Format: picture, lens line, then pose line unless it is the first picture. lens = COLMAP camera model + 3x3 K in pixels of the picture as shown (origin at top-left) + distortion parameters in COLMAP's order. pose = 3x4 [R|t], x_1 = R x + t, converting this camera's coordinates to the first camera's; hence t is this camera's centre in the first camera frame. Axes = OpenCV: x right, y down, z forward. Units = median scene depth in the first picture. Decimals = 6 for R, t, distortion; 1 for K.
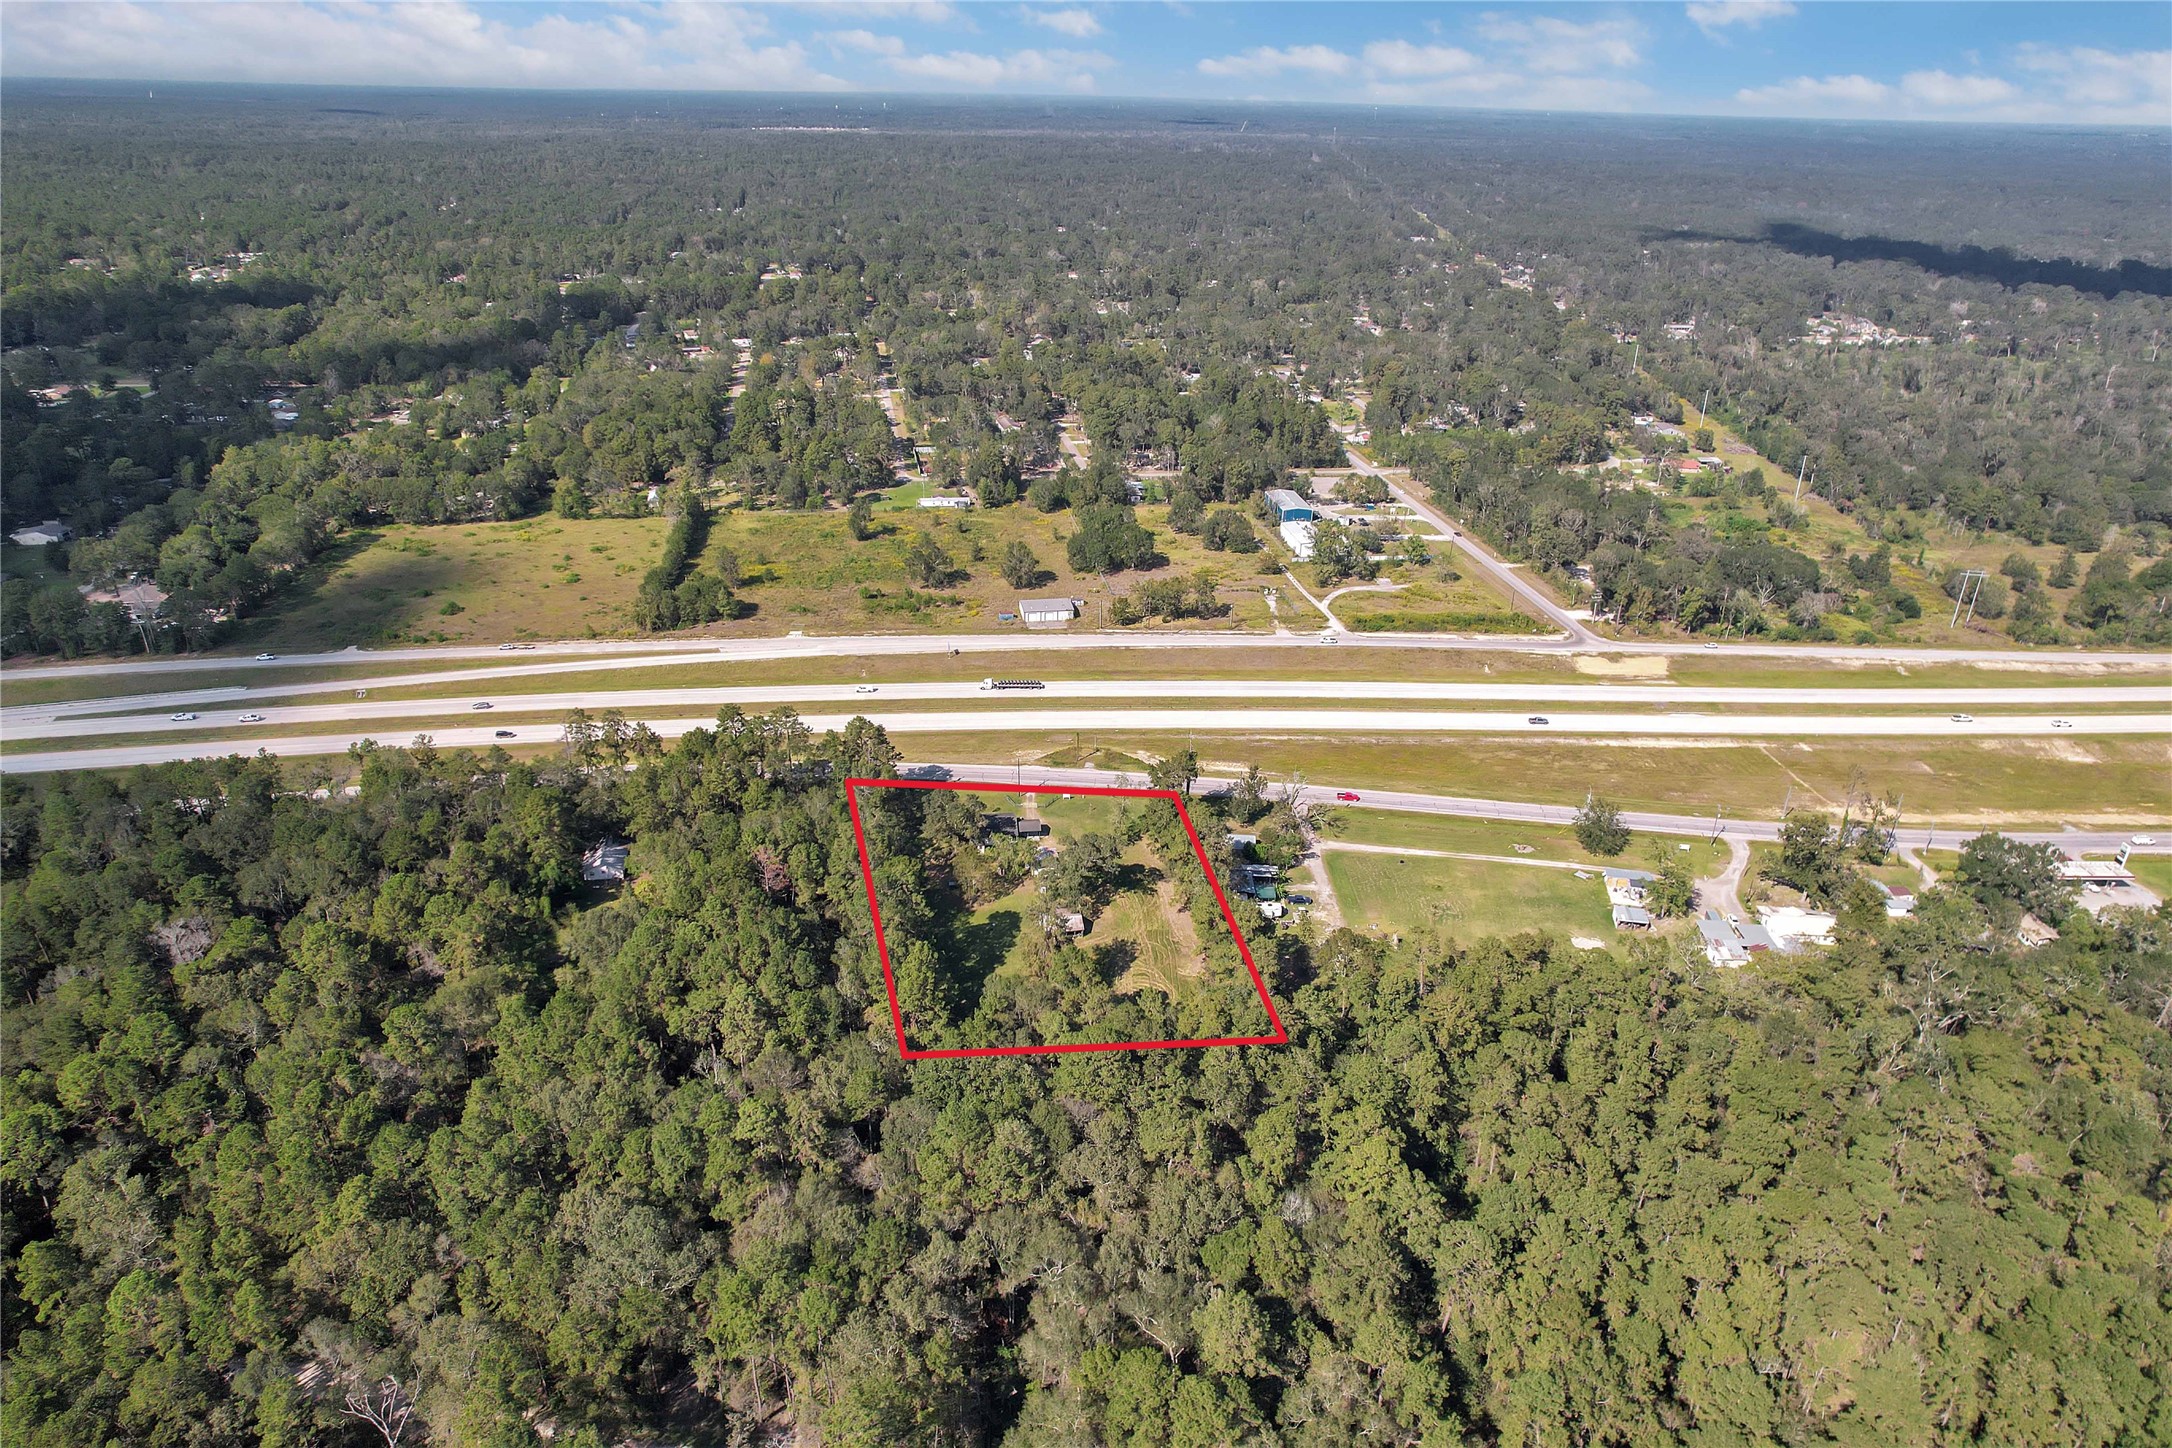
lens RADIAL K [[1374.8, 0, 1083.5], [0, 1374.8, 753.0], [0, 0, 1]] dist [-0.054785, 0.035983]
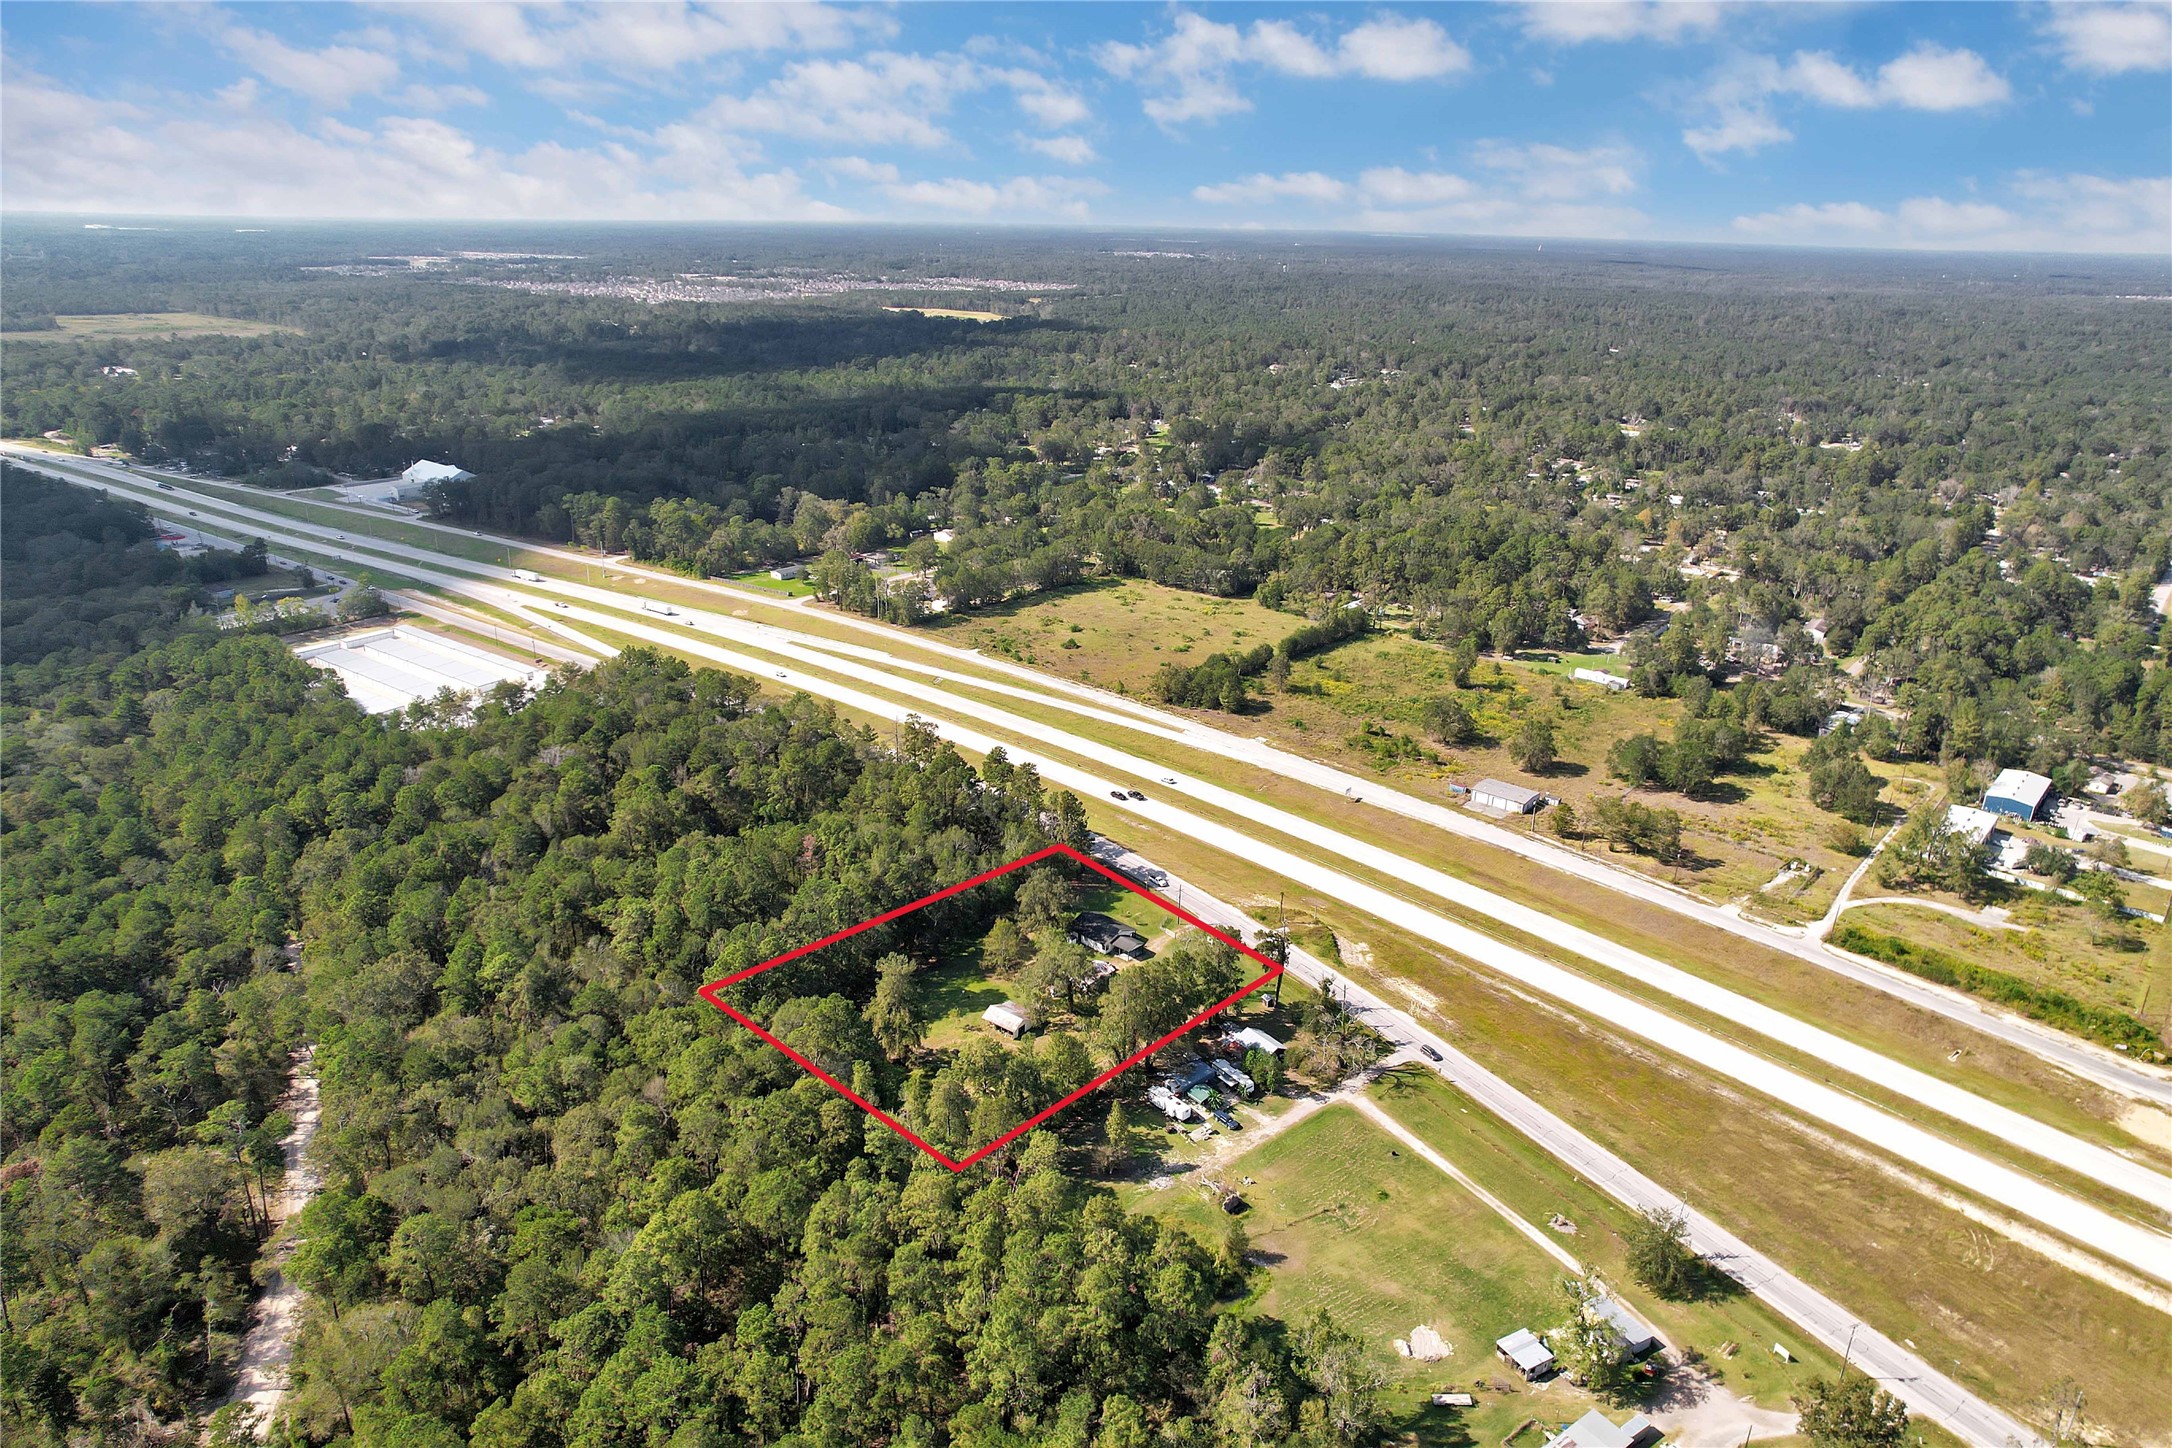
lens RADIAL K [[1374.8, 0, 1083.5], [0, 1374.8, 753.0], [0, 0, 1]] dist [-0.054785, 0.035983]
pose [[0.640395, 0.276866, -0.716408, 0.501734], [-0.347414, 0.936308, 0.051297, -0.094879], [0.684981, 0.216039, 0.695793, 0.216012]]
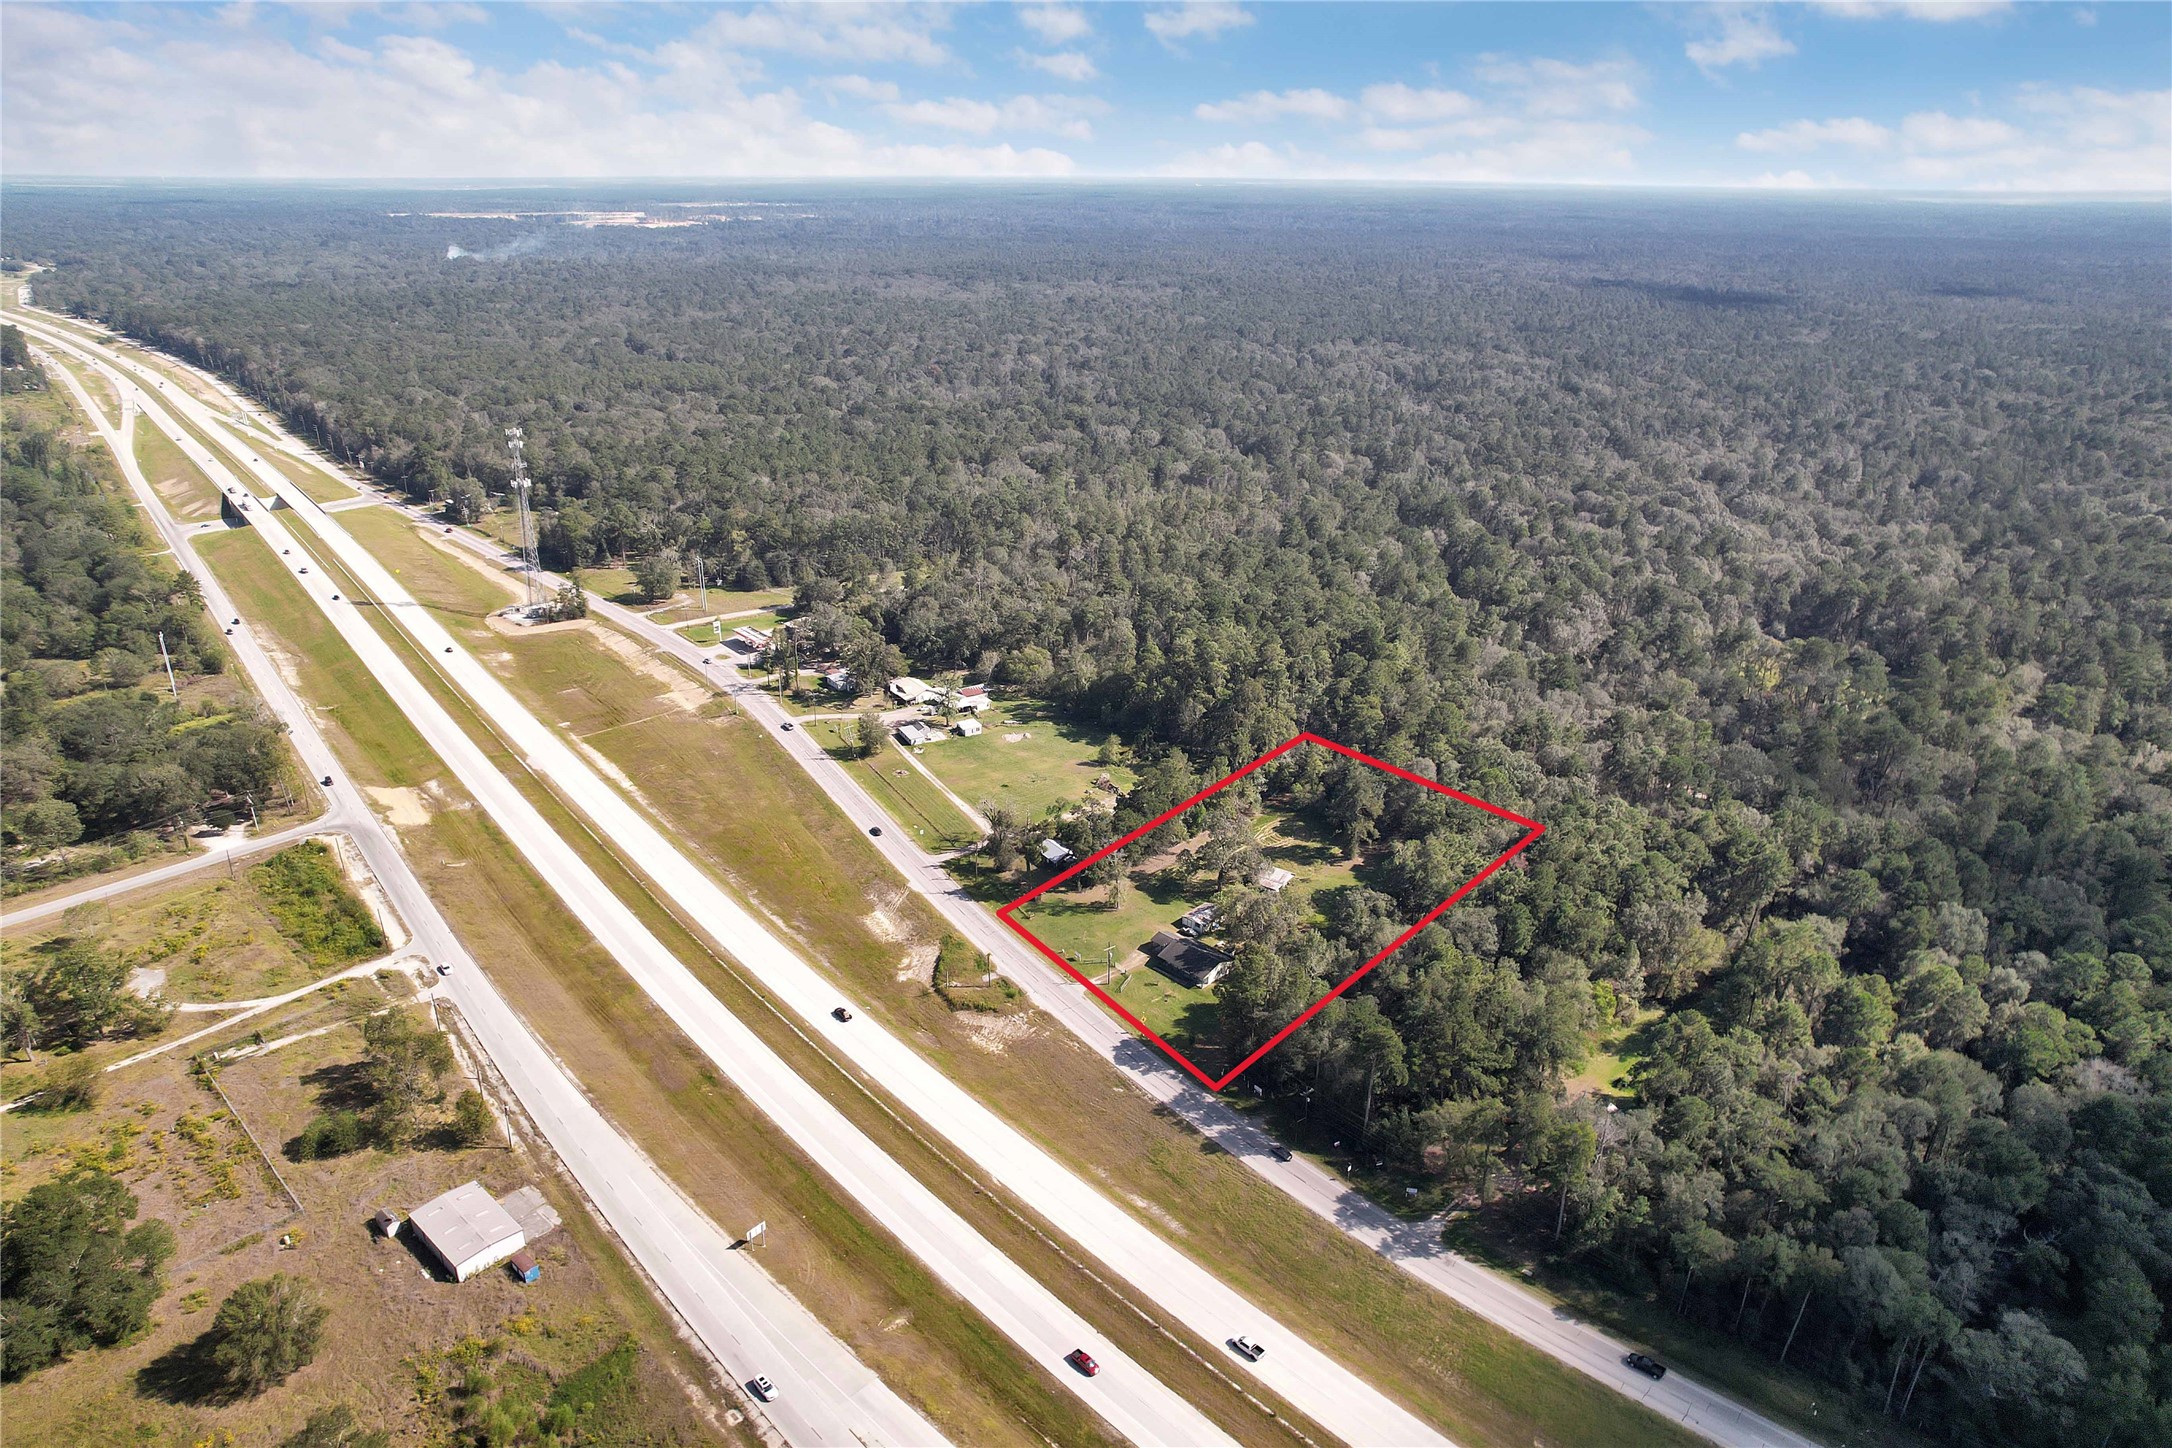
lens RADIAL K [[1374.8, 0, 1083.5], [0, 1374.8, 753.0], [0, 0, 1]] dist [-0.054785, 0.035983]
pose [[-0.619192, -0.327697, 0.713594, -0.518484], [0.331008, 0.715147, 0.615629, -0.520098], [-0.712064, 0.617398, -0.334343, 1.051331]]
